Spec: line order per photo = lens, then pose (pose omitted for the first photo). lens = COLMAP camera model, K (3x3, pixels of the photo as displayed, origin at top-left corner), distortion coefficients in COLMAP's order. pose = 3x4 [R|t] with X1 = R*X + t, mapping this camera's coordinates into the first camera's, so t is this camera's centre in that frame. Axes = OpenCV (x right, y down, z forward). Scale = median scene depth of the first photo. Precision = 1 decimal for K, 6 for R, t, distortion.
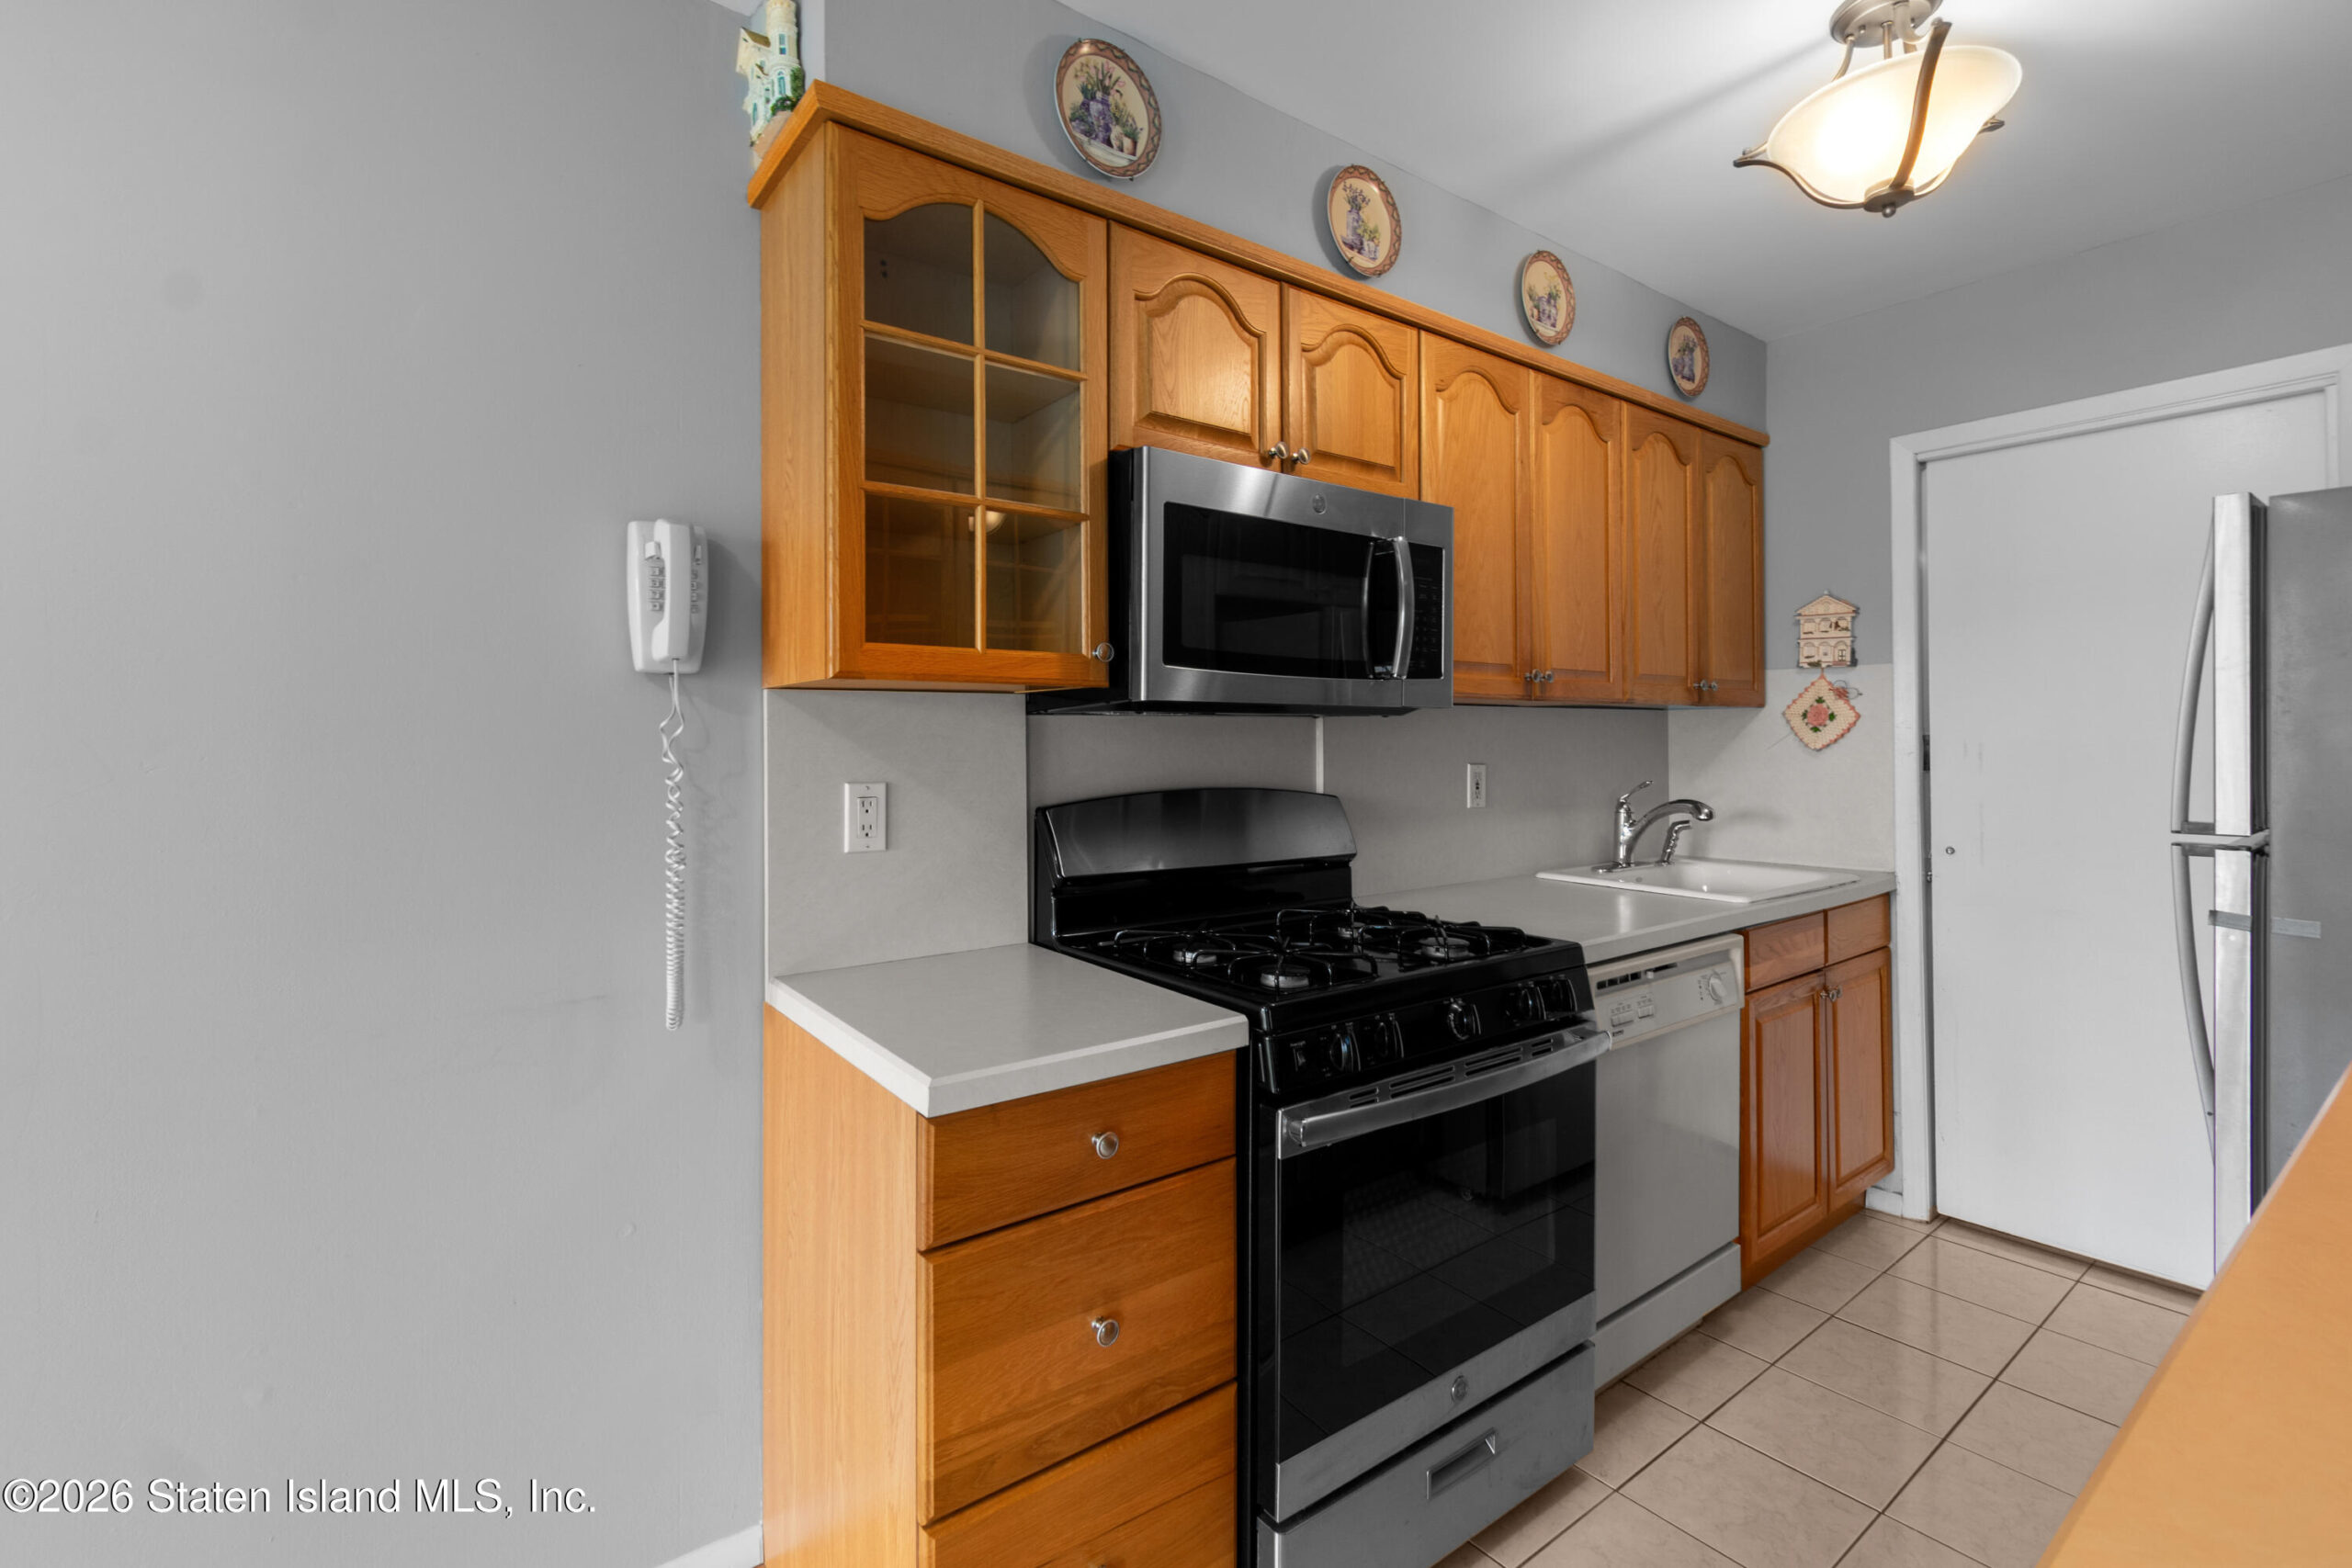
lens RADIAL K [[1043.9, 0, 1173.7], [0, 1043.9, 742.0], [0, 0, 1]] dist [0.000253, -0.000543]
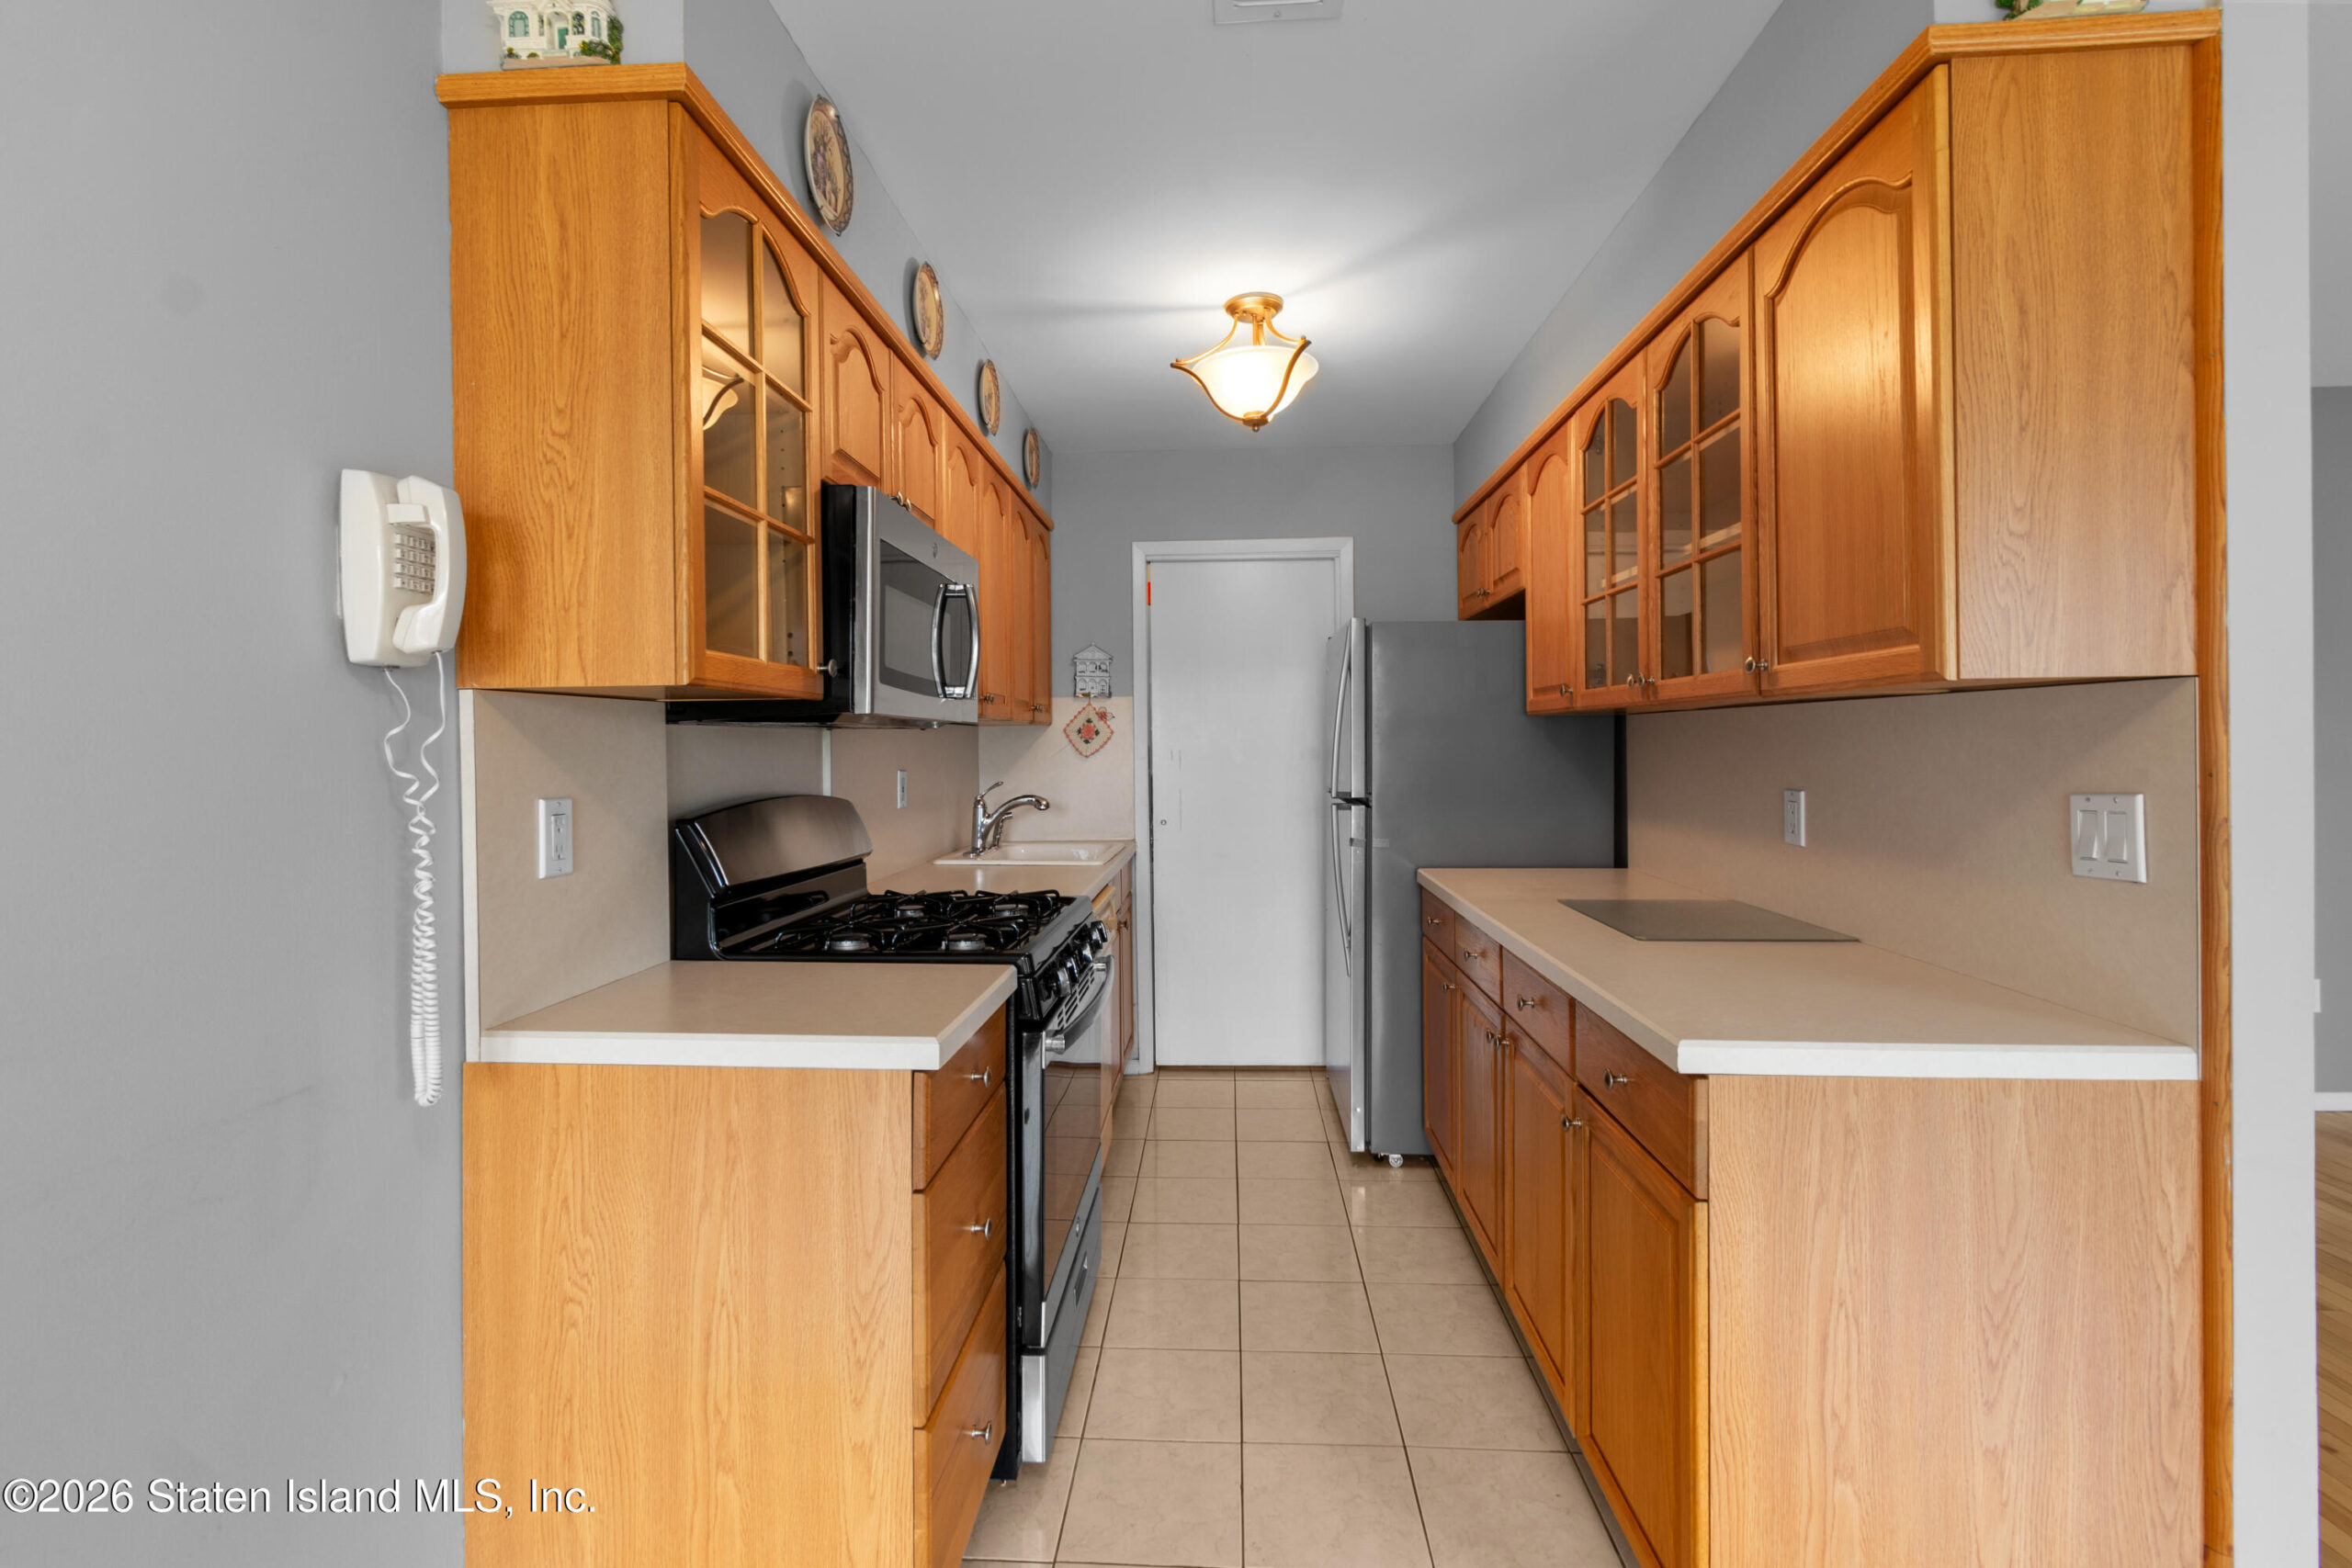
lens RADIAL K [[1043.9, 0, 1181.7], [0, 1043.9, 759.5], [0, 0, 1]] dist [0.000253, -0.000543]
pose [[0.641180, -0.009721, 0.767329, -0.475017], [0.005842, 0.999953, 0.007786, 0.001980], [-0.767368, -0.000510, 0.641206, 0.017922]]
